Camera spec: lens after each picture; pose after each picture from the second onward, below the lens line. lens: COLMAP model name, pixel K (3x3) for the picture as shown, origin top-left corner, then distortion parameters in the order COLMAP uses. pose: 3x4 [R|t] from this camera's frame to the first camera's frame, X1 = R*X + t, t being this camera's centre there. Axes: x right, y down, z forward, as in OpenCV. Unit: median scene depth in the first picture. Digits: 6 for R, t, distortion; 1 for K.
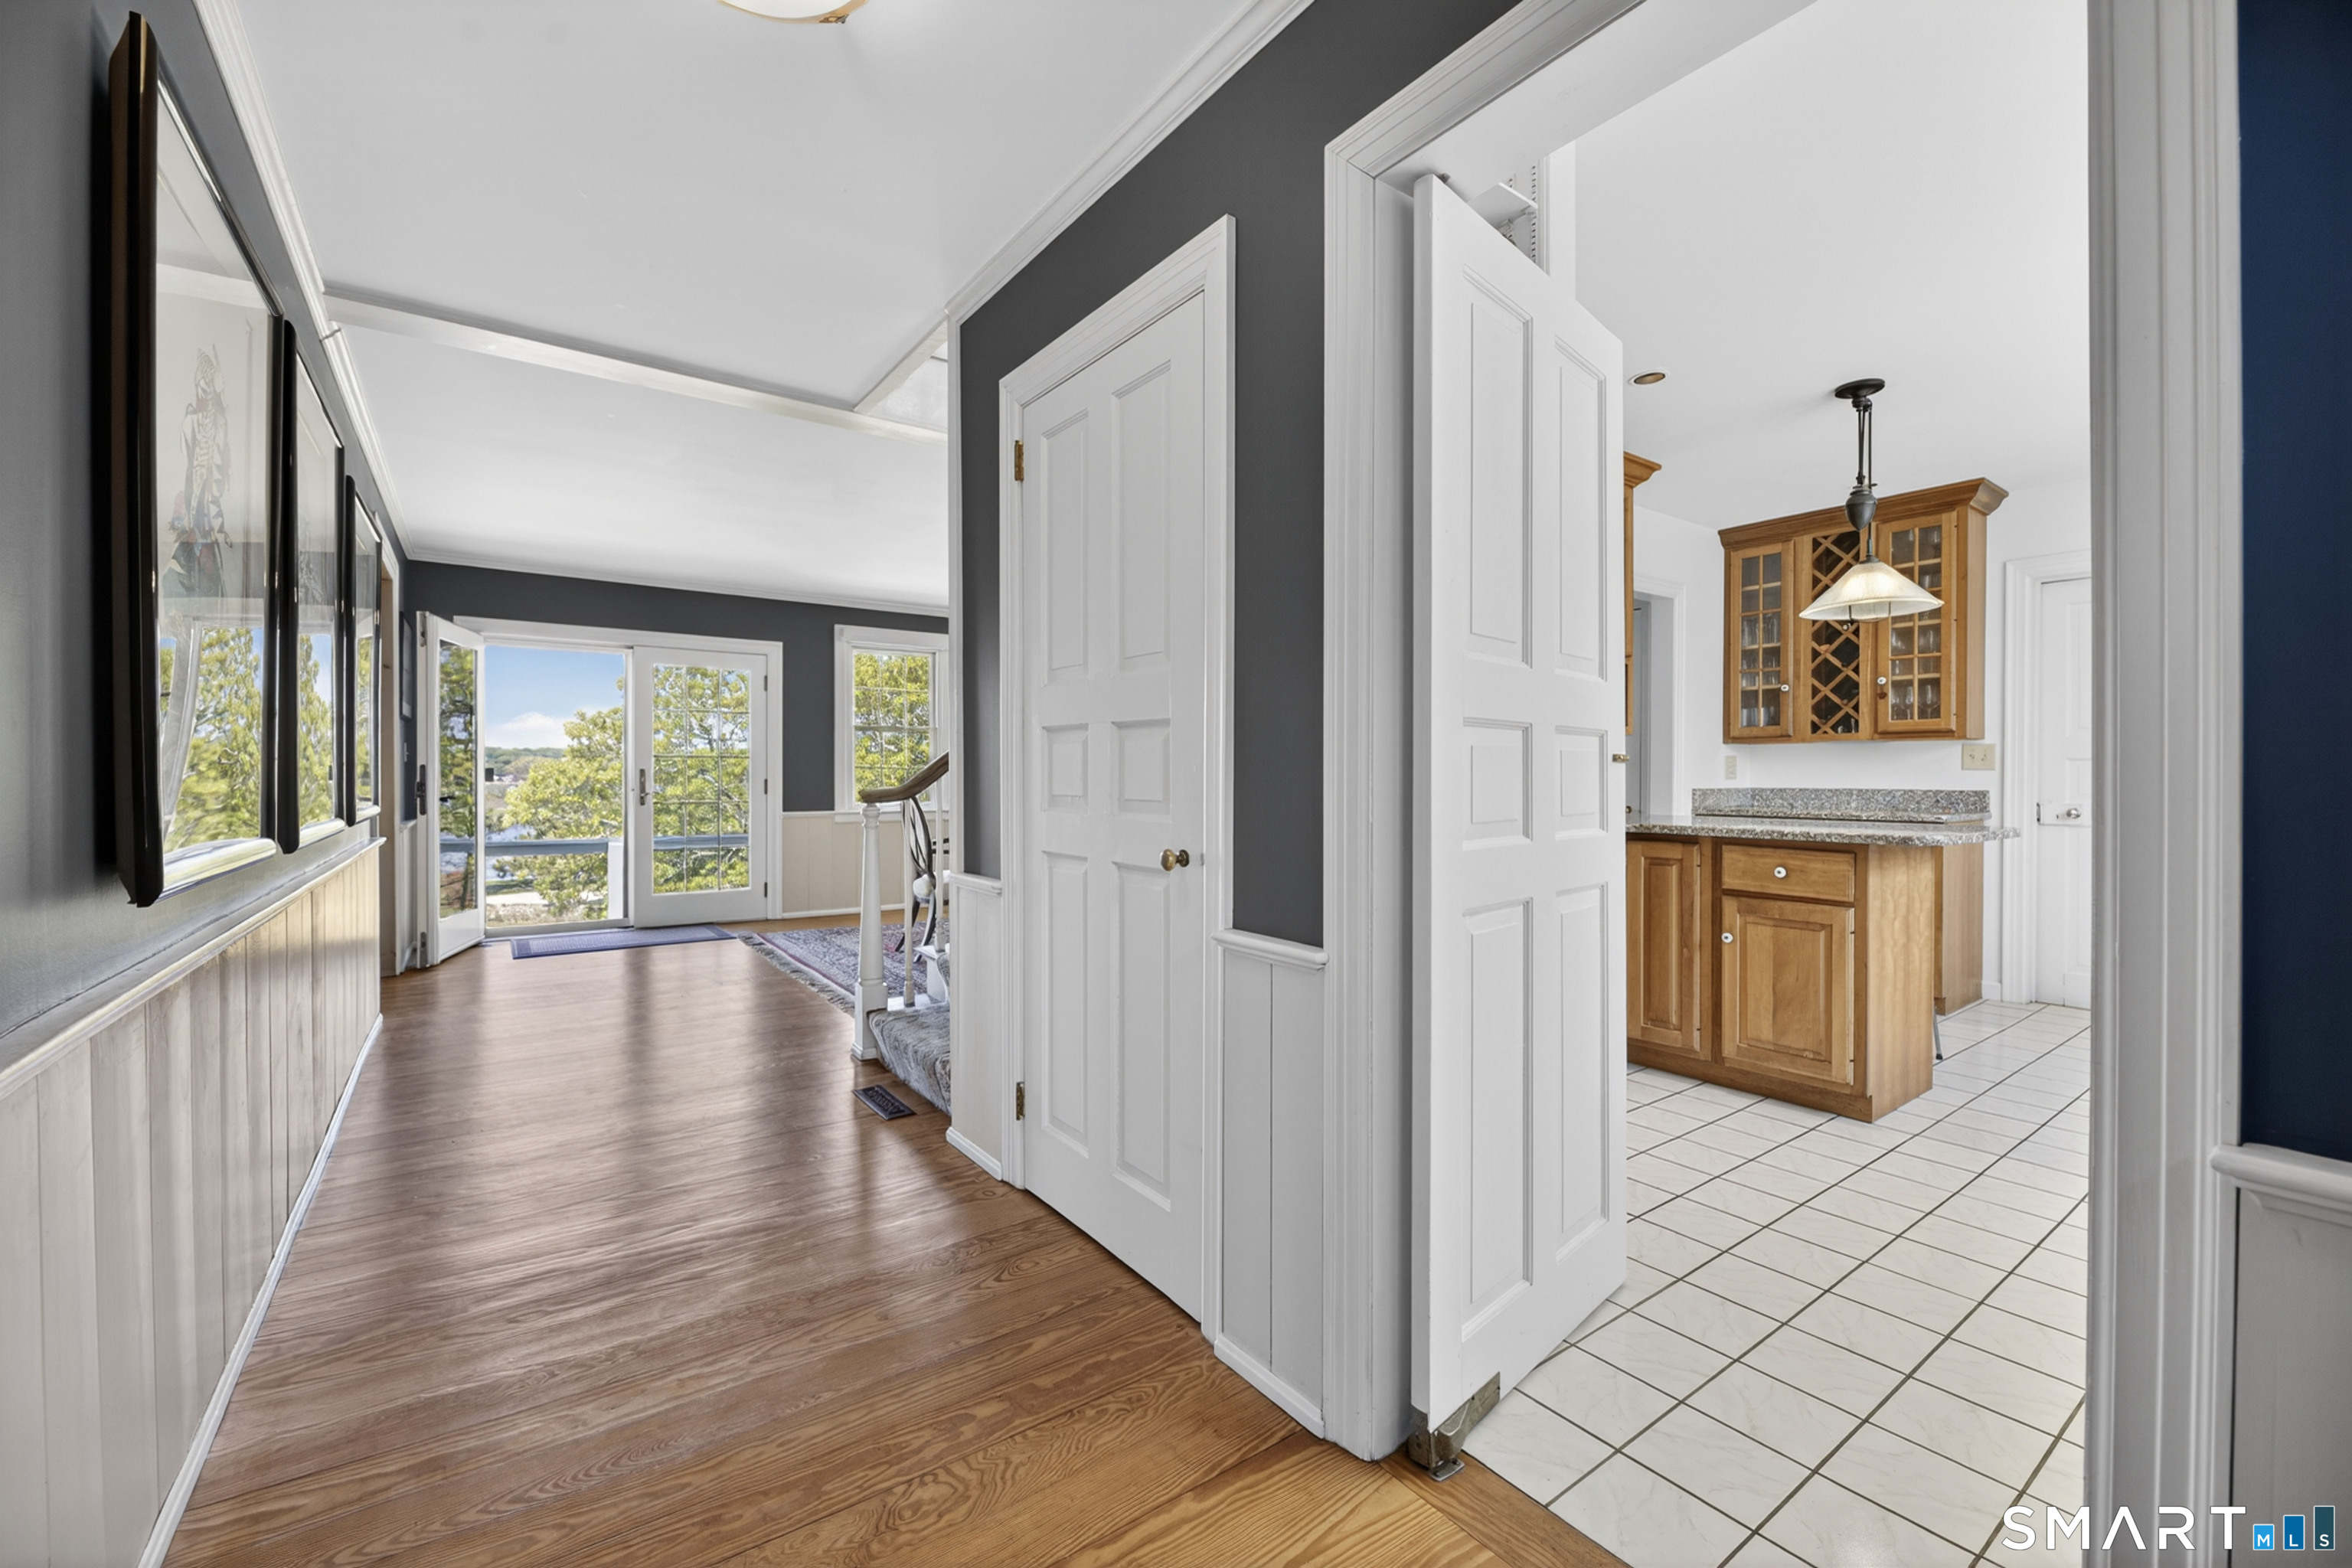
lens RADIAL K [[937.4, 0, 1177.2], [0, 937.4, 781.3], [0, 0, 1]] dist [0.002158, -0.004233]
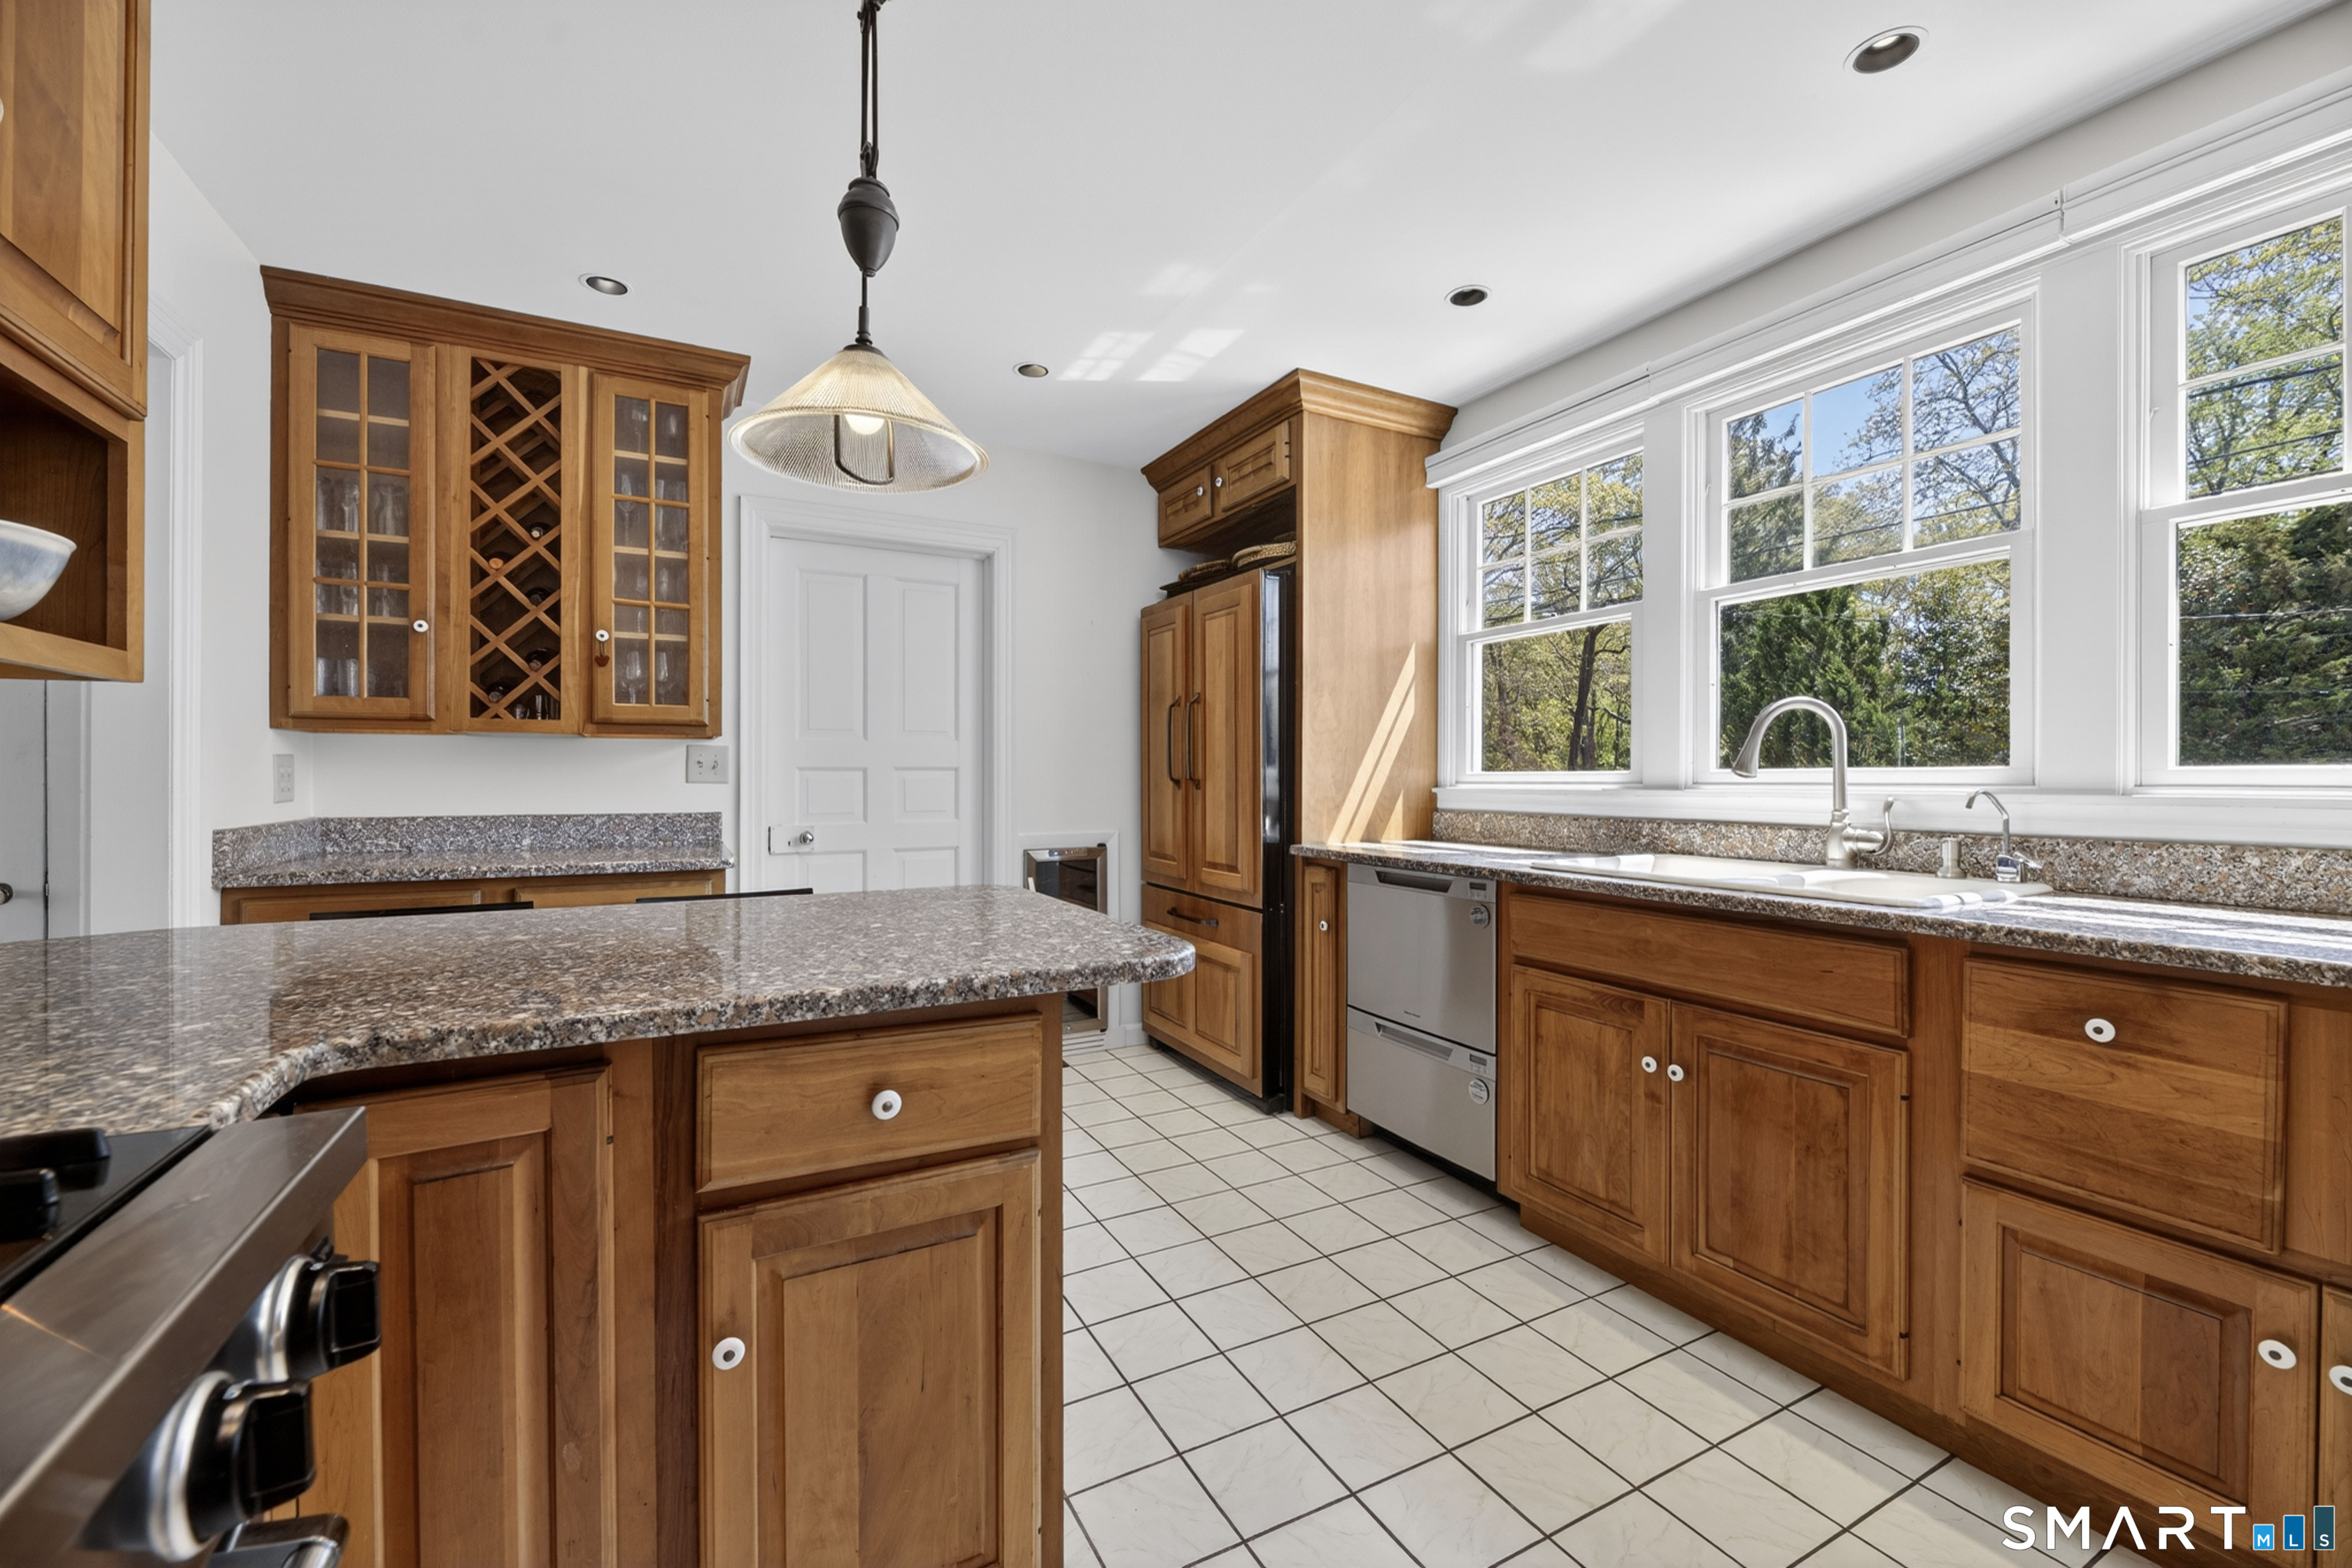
lens RADIAL K [[937.4, 0, 1149.0], [0, 937.4, 777.7], [0, 0, 1]] dist [0.002158, -0.004233]
pose [[0.146923, -0.003119, 0.989143, 0.216643], [0.005915, 0.999980, 0.002275, -0.016368], [-0.989130, 0.005516, 0.146939, 0.585815]]
